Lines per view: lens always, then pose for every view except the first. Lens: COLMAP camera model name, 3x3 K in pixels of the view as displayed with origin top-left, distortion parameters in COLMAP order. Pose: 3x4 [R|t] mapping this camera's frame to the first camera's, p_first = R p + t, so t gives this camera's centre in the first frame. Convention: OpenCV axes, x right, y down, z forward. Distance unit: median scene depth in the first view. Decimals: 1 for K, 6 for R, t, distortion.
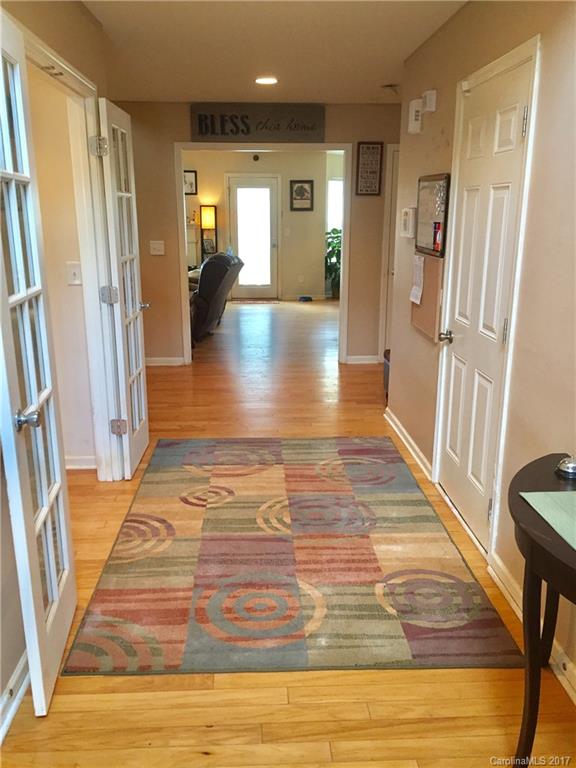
lens RADIAL K [[652.2, 0, 285.7], [0, 652.2, 382.6], [0, 0, 1]] dist [0.079737, -0.099729]
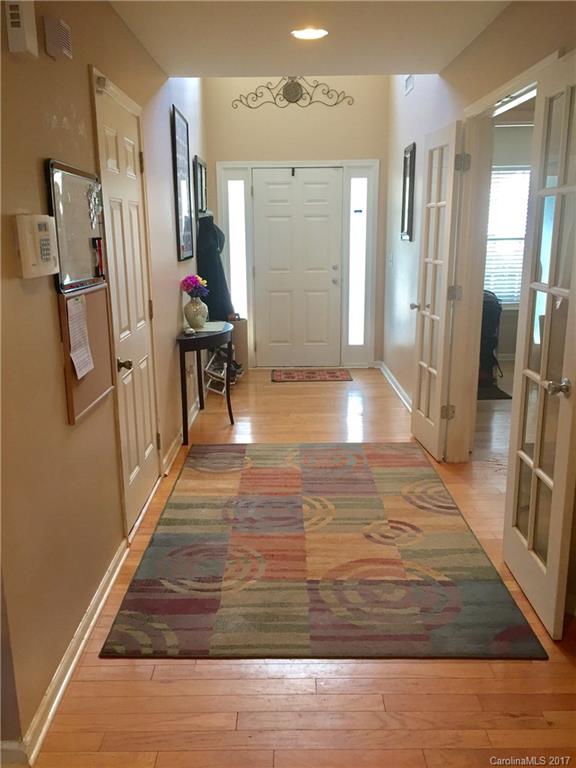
lens RADIAL K [[652.2, 0, 285.7], [0, 652.2, 382.6], [0, 0, 1]] dist [0.079737, -0.099729]
pose [[-0.998695, -0.003354, 0.050953, -0.018276], [0.021069, 0.881878, 0.471006, -0.470650], [-0.046514, 0.471465, -0.880657, 1.821273]]
